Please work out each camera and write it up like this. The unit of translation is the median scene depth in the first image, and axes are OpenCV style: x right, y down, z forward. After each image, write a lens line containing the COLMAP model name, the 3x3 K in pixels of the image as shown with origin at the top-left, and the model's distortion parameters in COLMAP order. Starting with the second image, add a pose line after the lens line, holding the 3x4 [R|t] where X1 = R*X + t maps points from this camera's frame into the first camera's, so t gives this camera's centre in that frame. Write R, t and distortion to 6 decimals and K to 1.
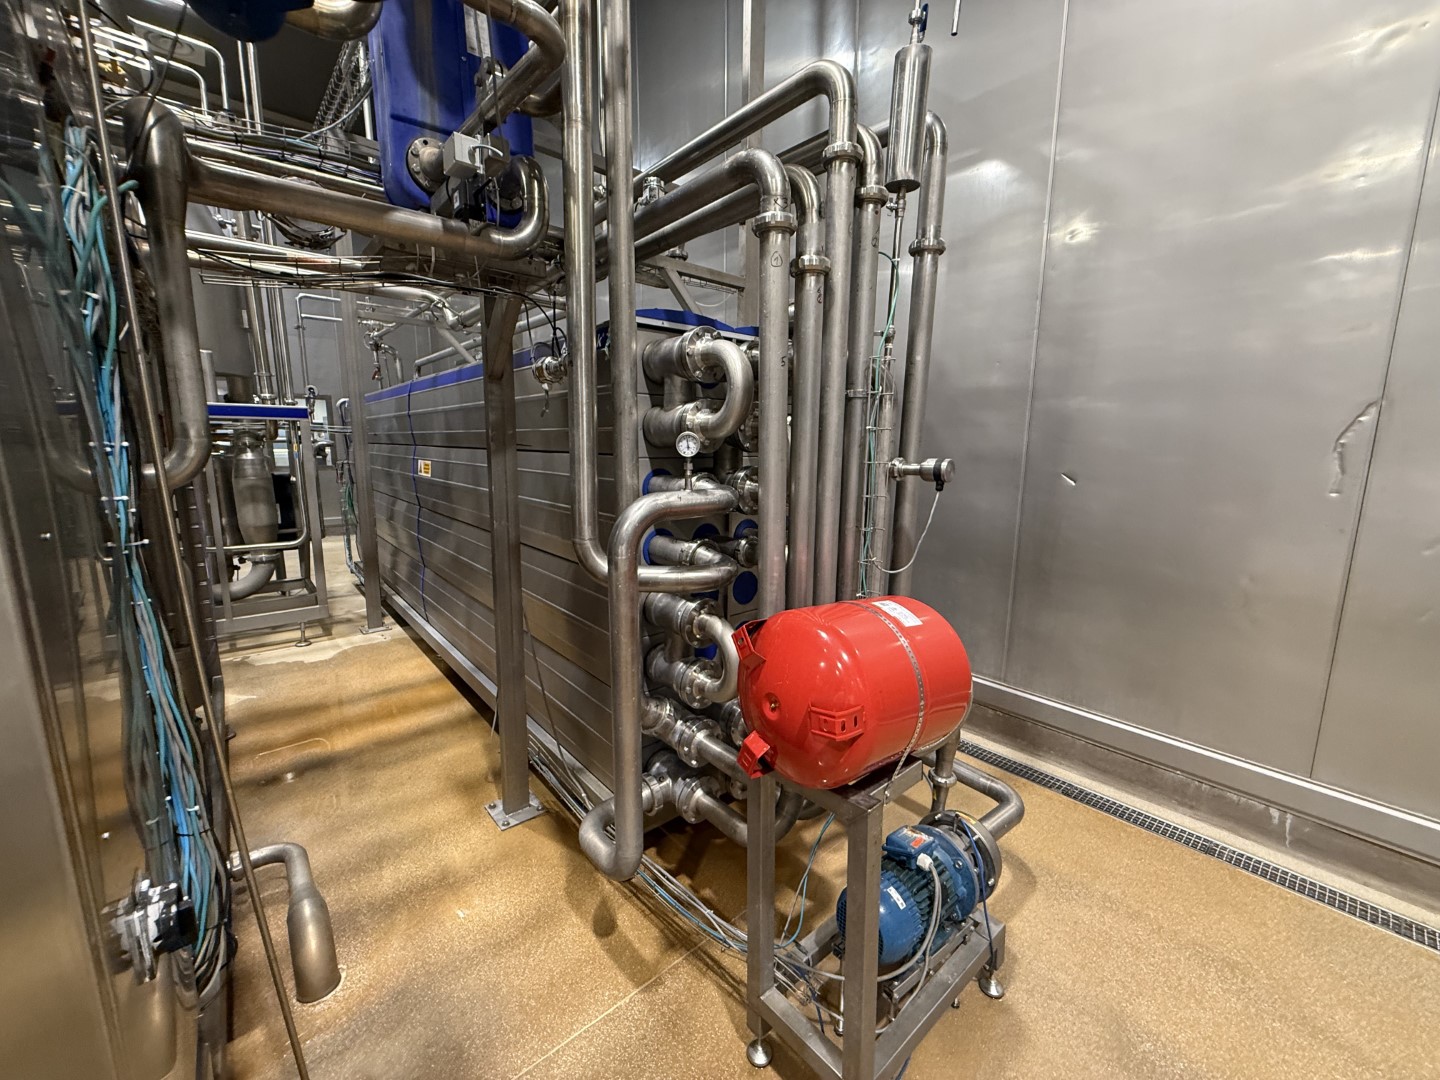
lens RADIAL K [[580.7, 0, 720.6], [0, 580.7, 544.6], [0, 0, 1]] dist [-0.002171, -0.000121]
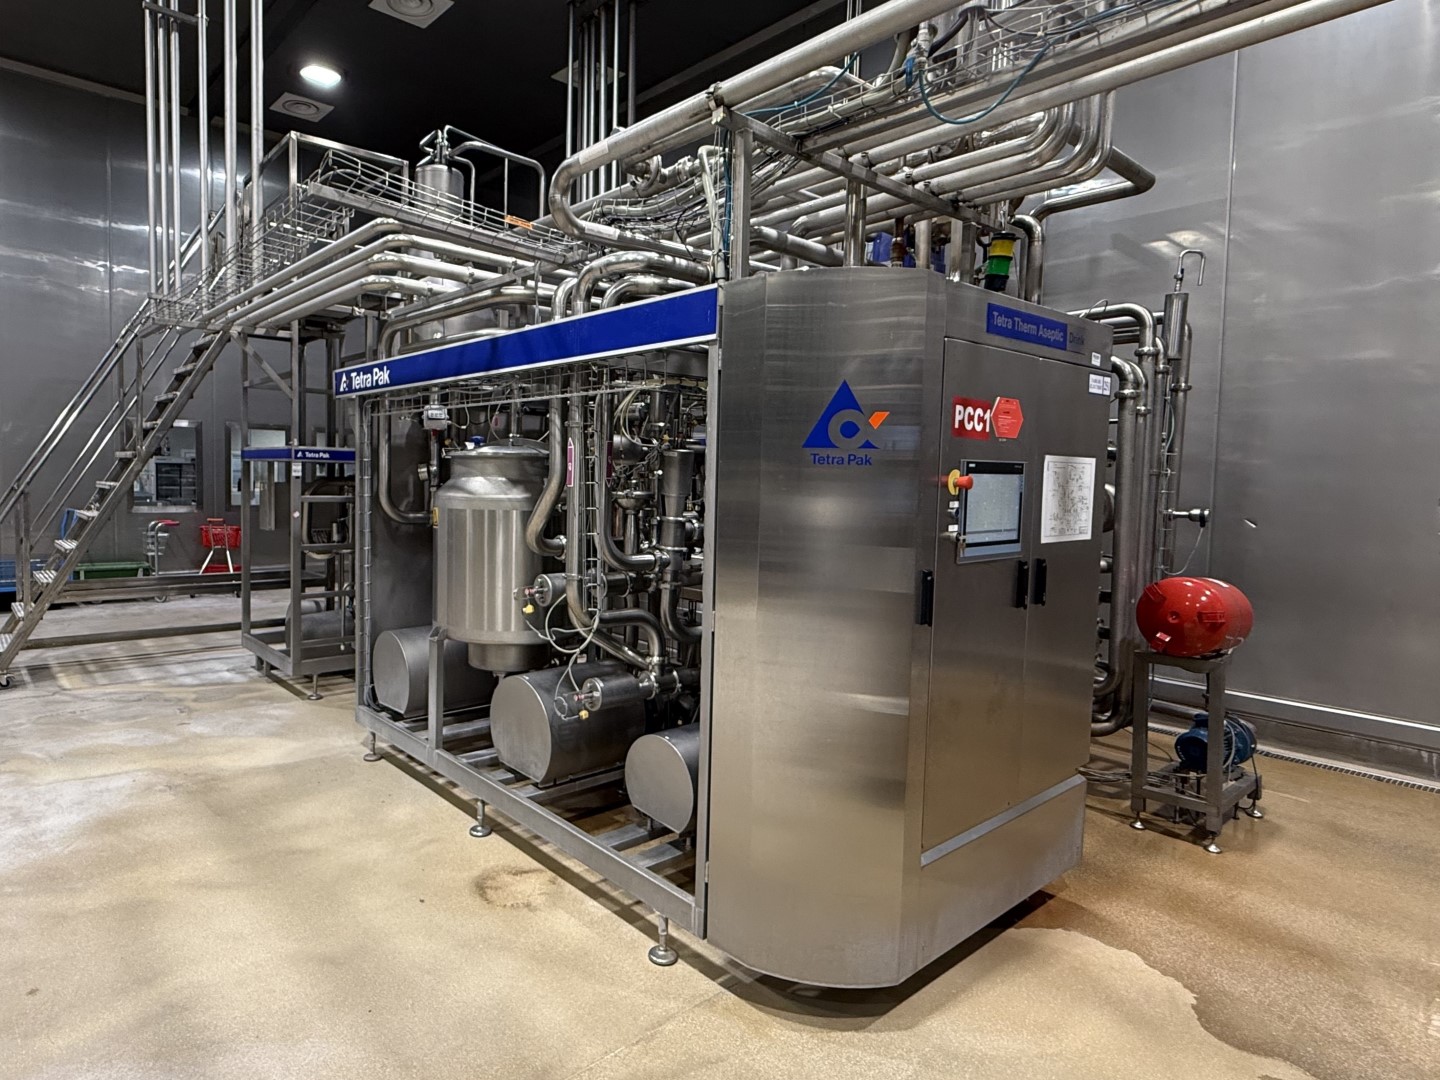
lens RADIAL K [[830.4, 0, 603.2], [0, 830.4, 531.6], [0, 0, 1]] dist [-0.001425, -0.001724]
pose [[0.999491, 0.002574, -0.031813, -1.008434], [-0.005977, 0.994205, -0.107330, 0.149929], [0.031352, 0.107466, 0.993714, -1.154994]]
